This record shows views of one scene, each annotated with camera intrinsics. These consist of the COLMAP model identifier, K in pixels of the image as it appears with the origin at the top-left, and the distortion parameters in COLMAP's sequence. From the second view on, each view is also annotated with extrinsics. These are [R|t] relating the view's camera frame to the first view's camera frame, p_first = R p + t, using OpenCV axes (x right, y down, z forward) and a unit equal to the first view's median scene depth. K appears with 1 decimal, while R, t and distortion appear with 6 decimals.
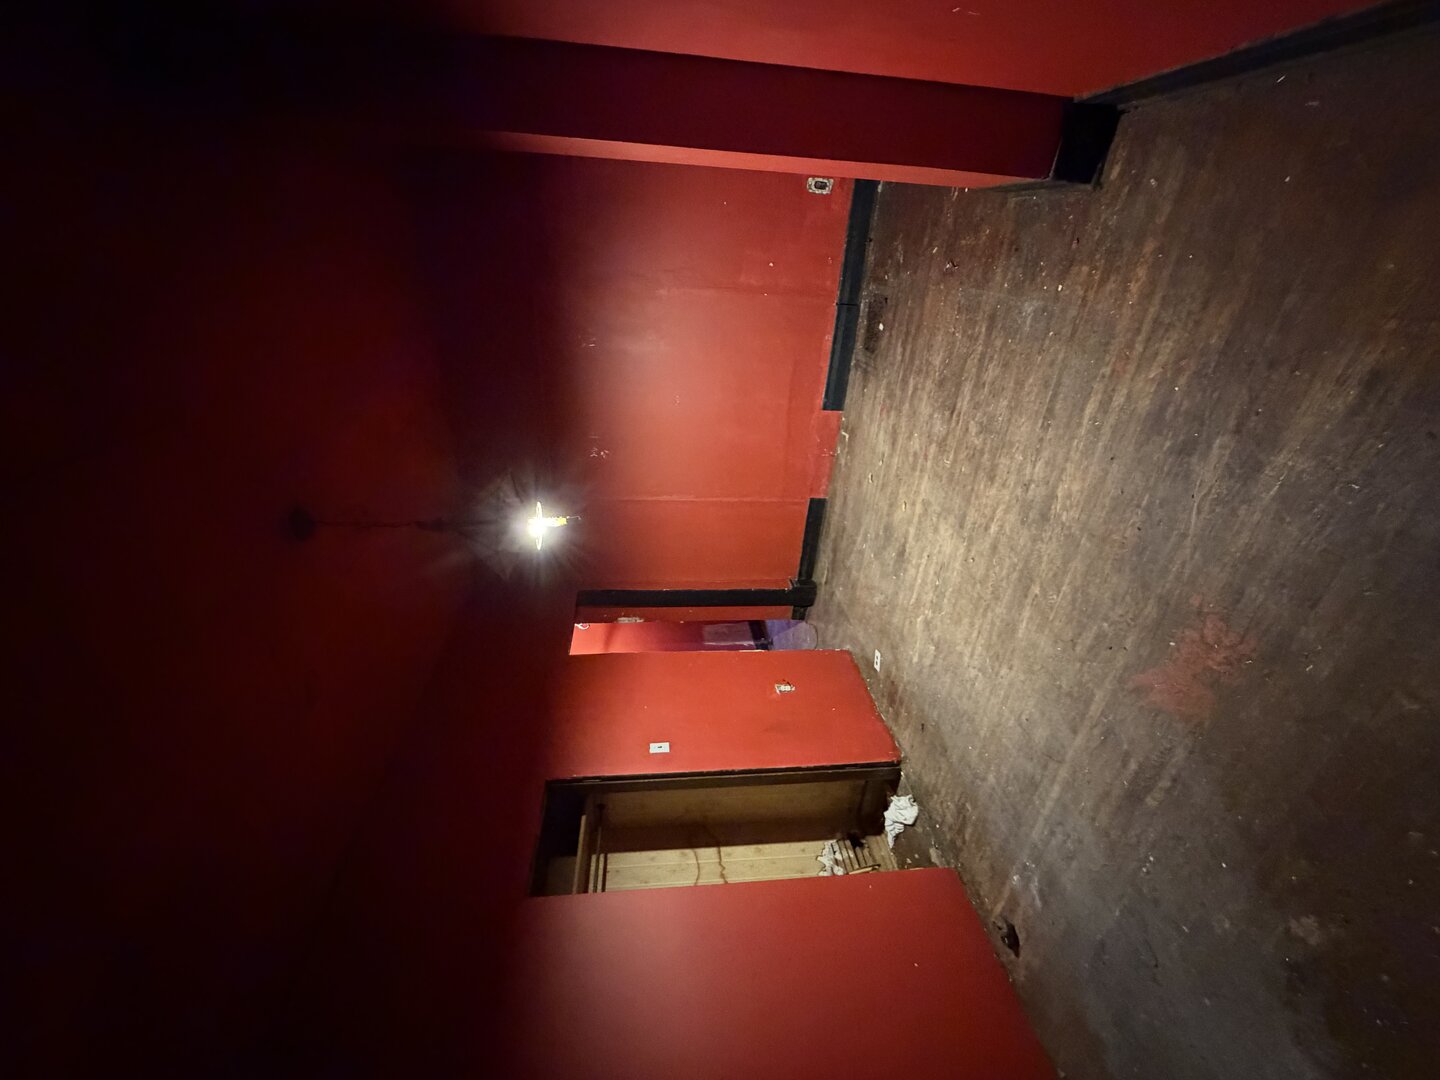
lens RADIAL K [[575.0, 0, 720.0], [0, 575.0, 540.0], [0, 0, 1]] dist [0.001014, 0.000261]
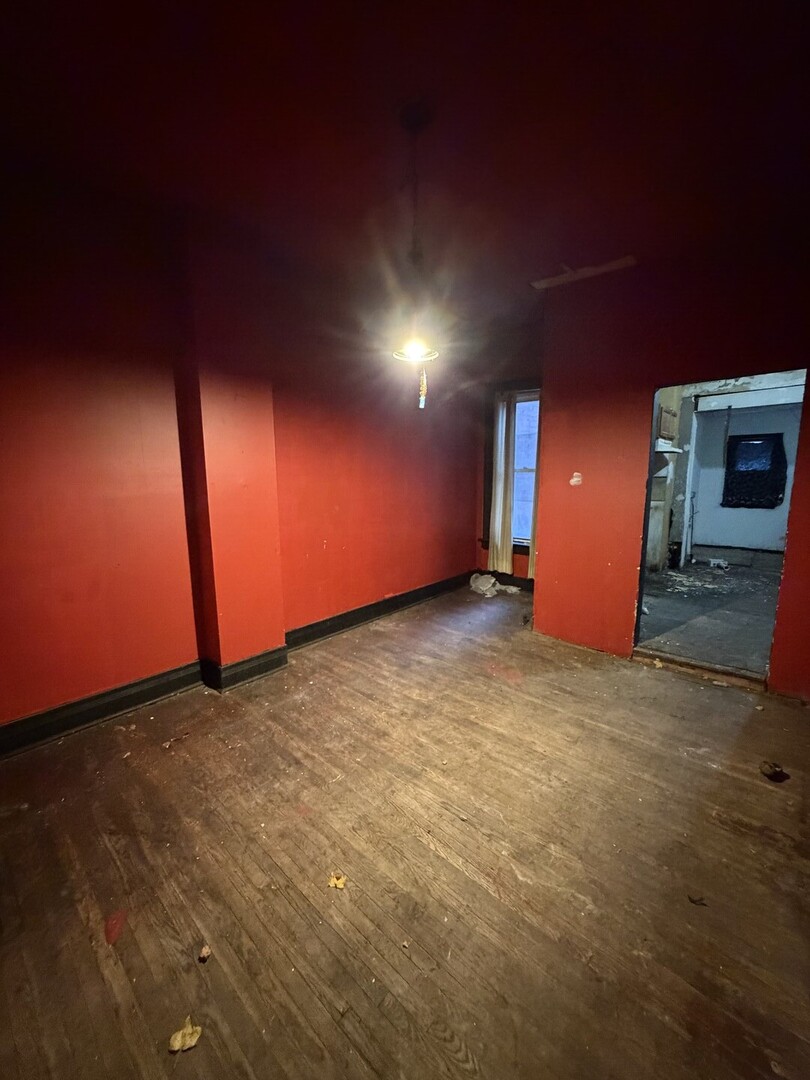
lens RADIAL K [[431.2, 0, 405.0], [0, 431.2, 540.0], [0, 0, 1]] dist [0.001014, 0.000261]
pose [[0.031464, 0.955474, 0.293392, -0.231912], [0.972359, 0.038685, -0.230264, 0.150963], [-0.231361, 0.292528, -0.927847, 1.882466]]
